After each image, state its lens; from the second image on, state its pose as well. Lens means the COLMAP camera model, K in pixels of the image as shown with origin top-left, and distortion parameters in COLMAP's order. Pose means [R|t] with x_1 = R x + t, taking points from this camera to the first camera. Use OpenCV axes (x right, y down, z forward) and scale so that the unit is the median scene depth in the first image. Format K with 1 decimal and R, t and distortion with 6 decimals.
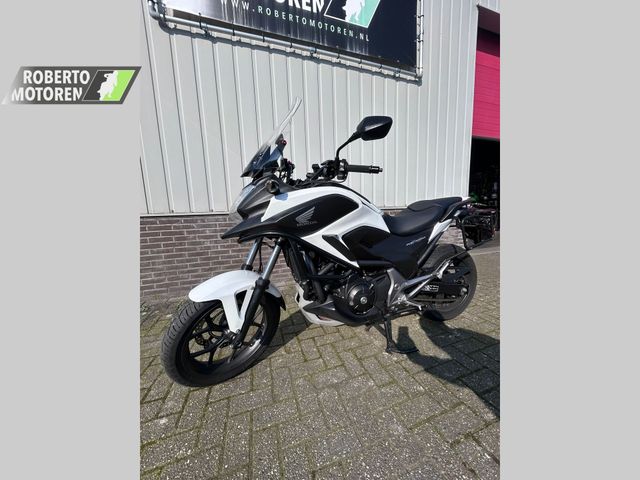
lens RADIAL K [[195.2, 0, 319.7], [0, 195.2, 238.5], [0, 0, 1]] dist [-0.000315, -0.000215]
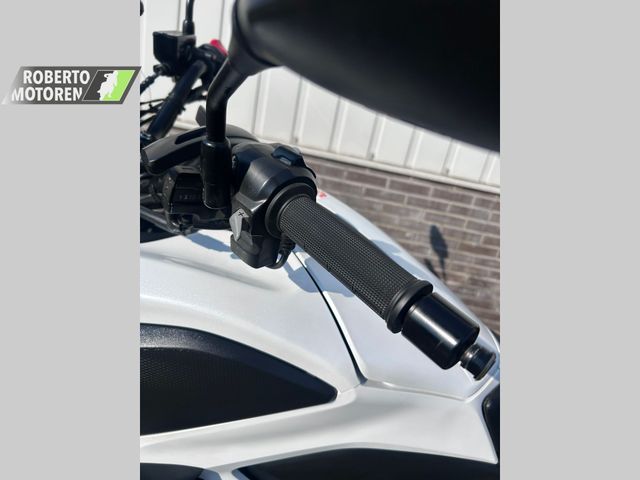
lens RADIAL K [[371.3, 0, 320.0], [0, 371.3, 240.0], [0, 0, 1]] dist [-0.000339, -0.000165]
pose [[0.912729, 0.323538, -0.249499, 0.127410], [-0.264241, 0.933215, 0.243488, -0.216670], [0.311614, -0.156311, 0.937264, 0.377025]]
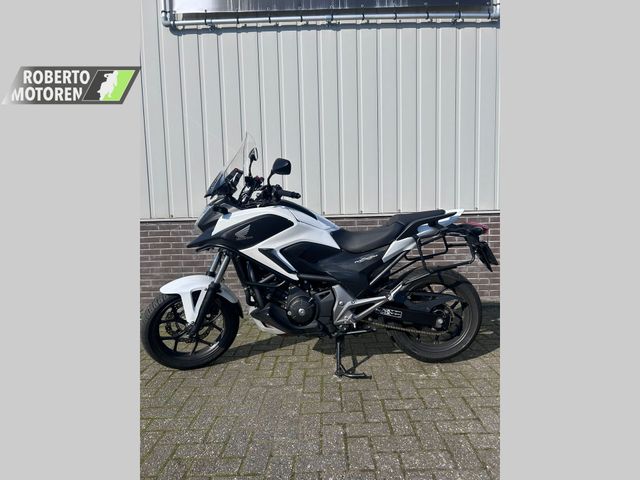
lens RADIAL K [[361.6, 0, 321.2], [0, 361.6, 240.9], [0, 0, 1]] dist [0.055422, -0.071086]
pose [[0.948814, 0.038773, -0.313447, 0.555374], [-0.049017, 0.998488, -0.024866, -0.013988], [0.312009, 0.038957, 0.949280, -0.504099]]
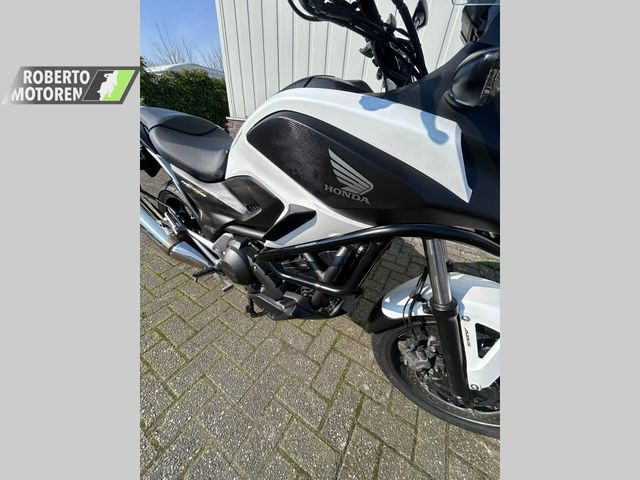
lens RADIAL K [[195.2, 0, 319.7], [0, 195.2, 238.5], [0, 0, 1]] dist [-0.000315, -0.000215]
pose [[0.652640, 0.456215, -0.604921, 0.303812], [-0.192695, 0.872089, 0.449810, -0.095821], [0.732755, -0.176998, 0.657070, 0.335364]]
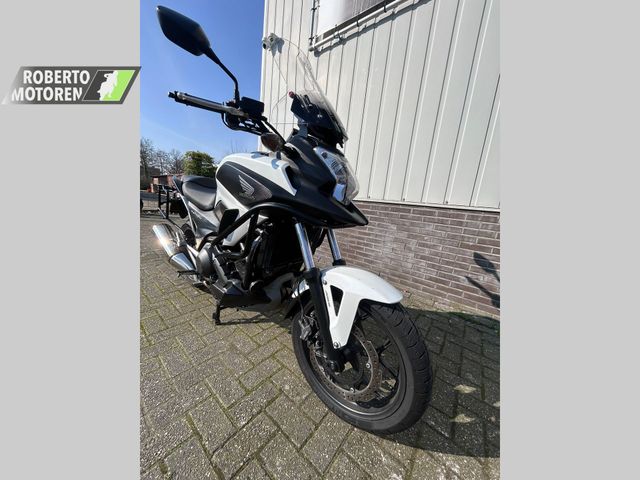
lens RADIAL K [[195.2, 0, 319.7], [0, 195.2, 238.5], [0, 0, 1]] dist [-0.000315, -0.000215]
pose [[0.544276, 0.238444, -0.804306, 0.616703], [-0.223499, 0.965319, 0.134935, -0.050927], [0.808586, 0.106320, 0.578692, 0.399217]]
